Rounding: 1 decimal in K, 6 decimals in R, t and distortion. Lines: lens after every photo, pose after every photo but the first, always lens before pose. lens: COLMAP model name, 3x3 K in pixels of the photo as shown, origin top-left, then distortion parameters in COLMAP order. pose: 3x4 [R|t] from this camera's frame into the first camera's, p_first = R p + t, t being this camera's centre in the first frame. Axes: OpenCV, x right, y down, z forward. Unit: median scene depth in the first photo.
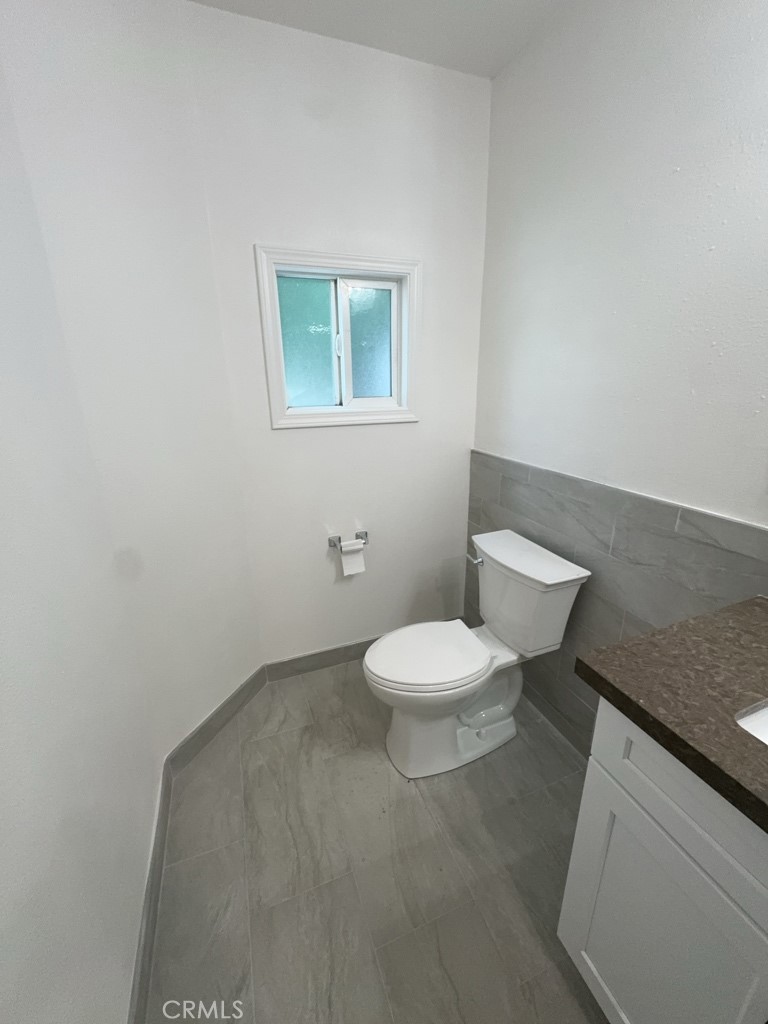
lens RADIAL K [[406.8, 0, 384.0], [0, 406.8, 512.0], [0, 0, 1]] dist [-0.003675, 0.000227]
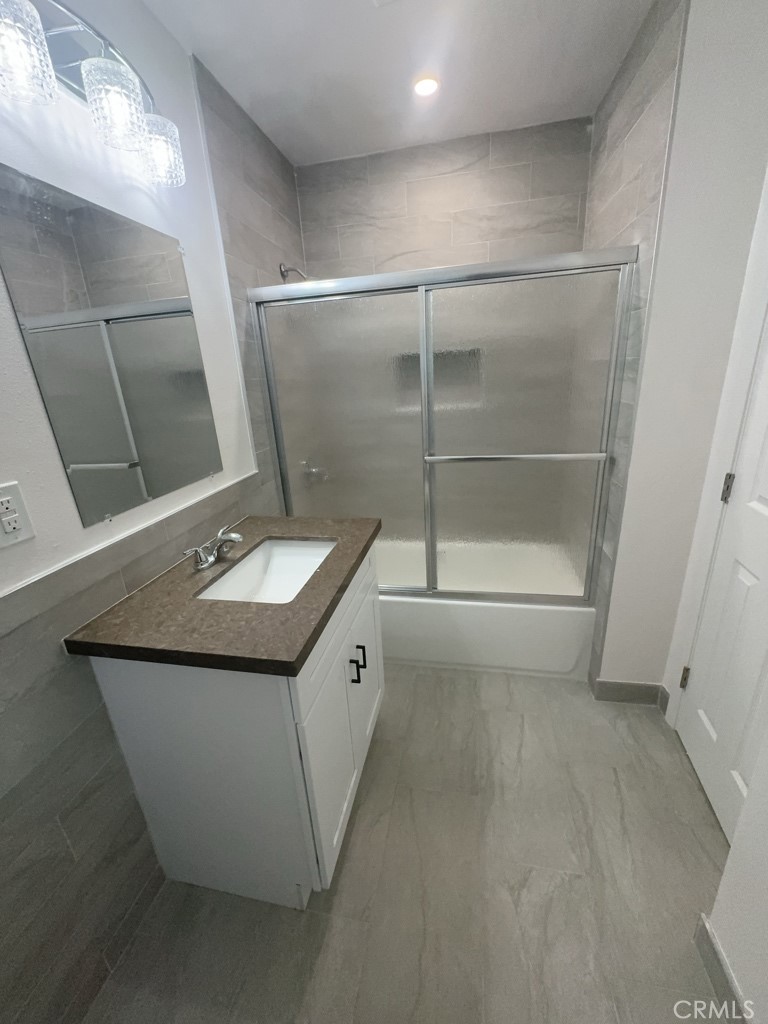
lens RADIAL K [[406.8, 0, 384.0], [0, 406.8, 512.0], [0, 0, 1]] dist [-0.003675, 0.000227]
pose [[-0.841635, -0.105009, 0.529739, -0.224396], [0.240204, 0.805754, 0.541352, -0.443828], [-0.483687, 0.582866, -0.652927, 1.279993]]
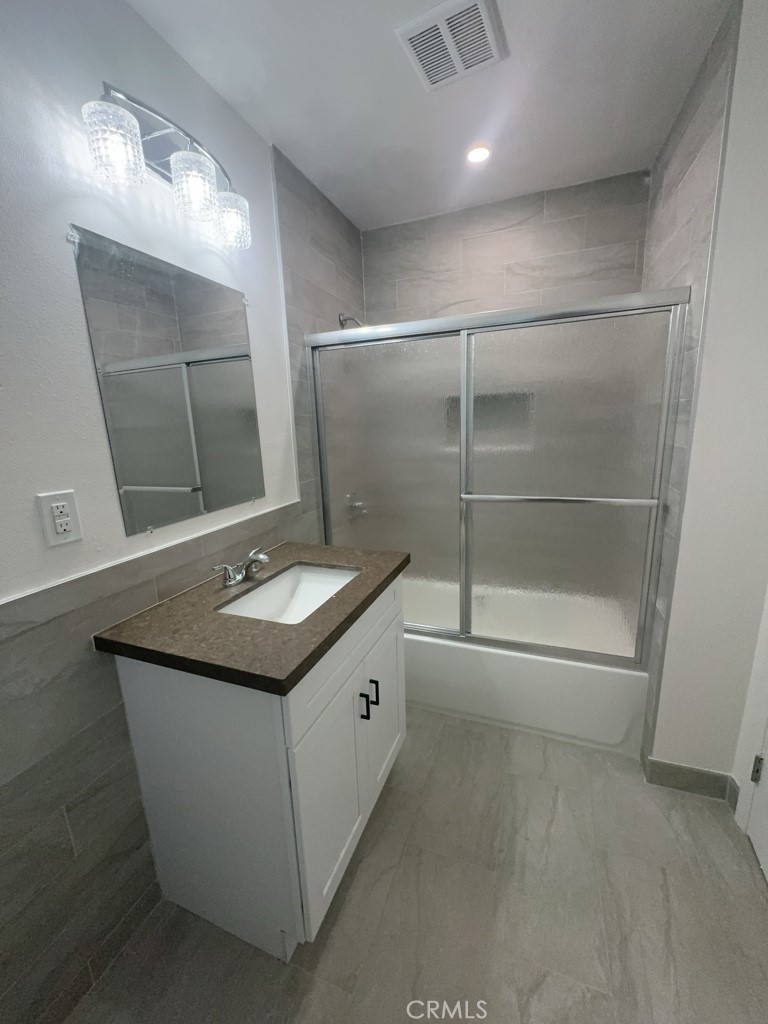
lens RADIAL K [[406.8, 0, 384.0], [0, 406.8, 512.0], [0, 0, 1]] dist [-0.003675, 0.000227]
pose [[-0.741894, -0.095835, 0.663634, -0.357273], [0.259015, 0.871946, 0.415478, -0.374028], [-0.618470, 0.480131, -0.622068, 1.220870]]
